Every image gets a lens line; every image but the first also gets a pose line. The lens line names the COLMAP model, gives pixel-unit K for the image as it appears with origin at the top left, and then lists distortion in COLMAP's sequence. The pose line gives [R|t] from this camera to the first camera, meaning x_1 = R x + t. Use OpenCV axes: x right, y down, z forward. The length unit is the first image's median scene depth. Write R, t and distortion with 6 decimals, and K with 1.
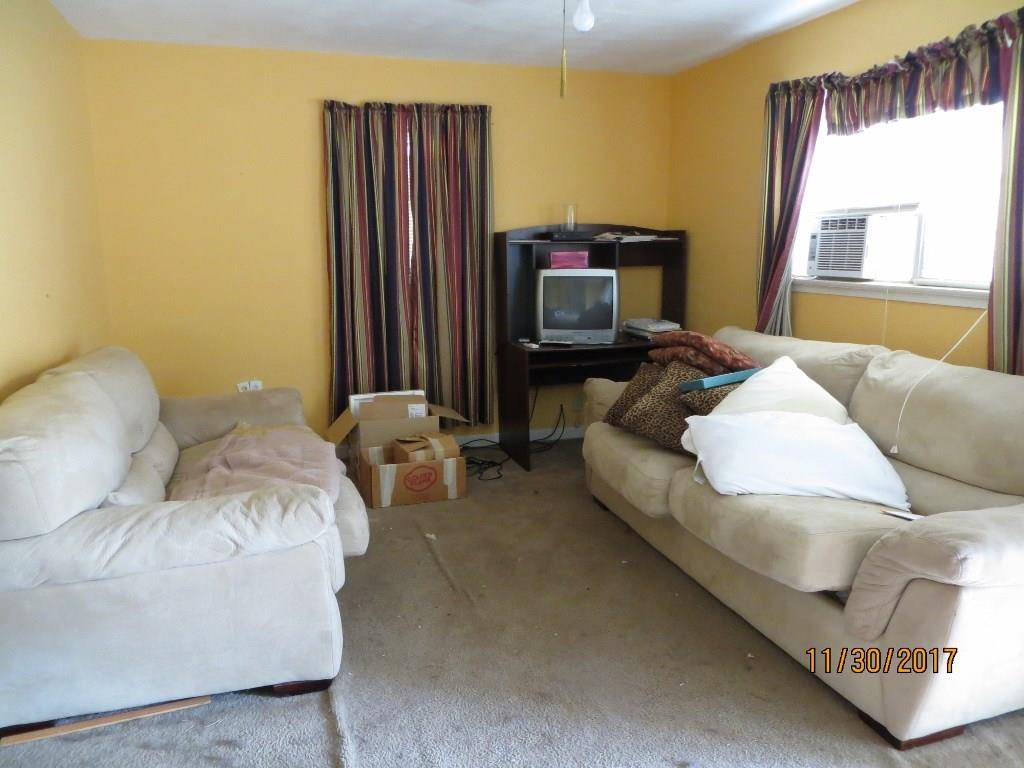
lens RADIAL K [[754.3, 0, 510.6], [0, 754.3, 385.5], [0, 0, 1]] dist [-0.028479, 0.003216]
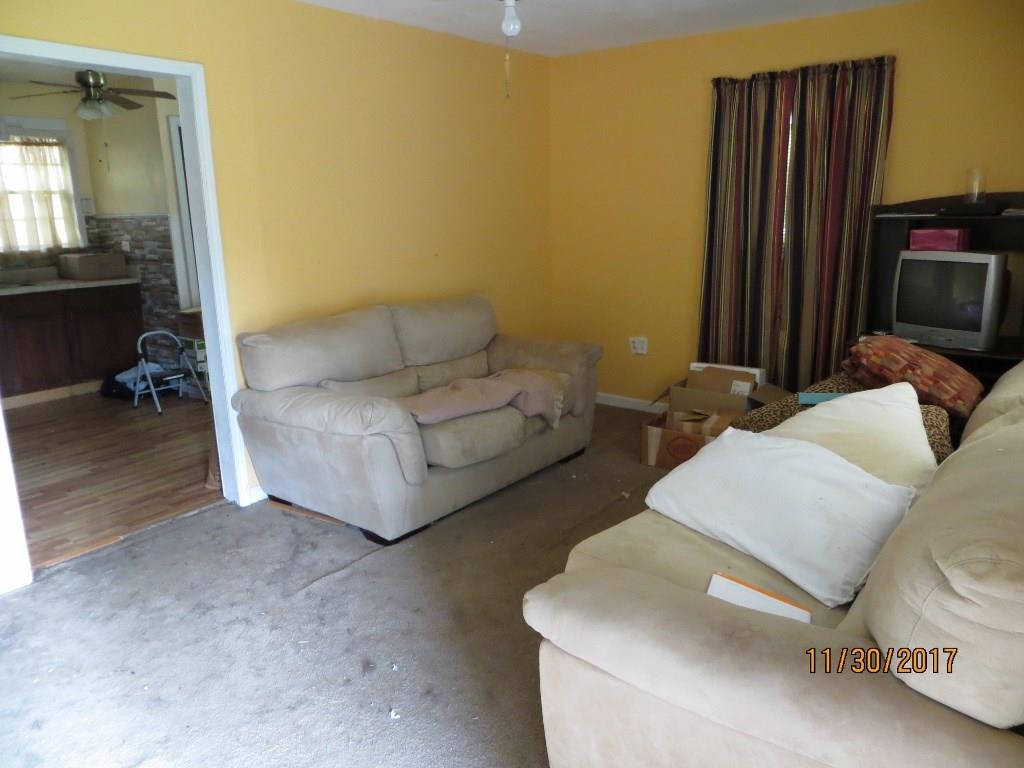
lens RADIAL K [[754.3, 0, 508.9], [0, 754.3, 382.5], [0, 0, 1]] dist [-0.028479, 0.003216]
pose [[0.582371, 0.179381, -0.792885, 0.474553], [-0.141166, 0.982847, 0.118672, -0.047263], [0.800572, 0.042817, 0.597704, 0.165246]]
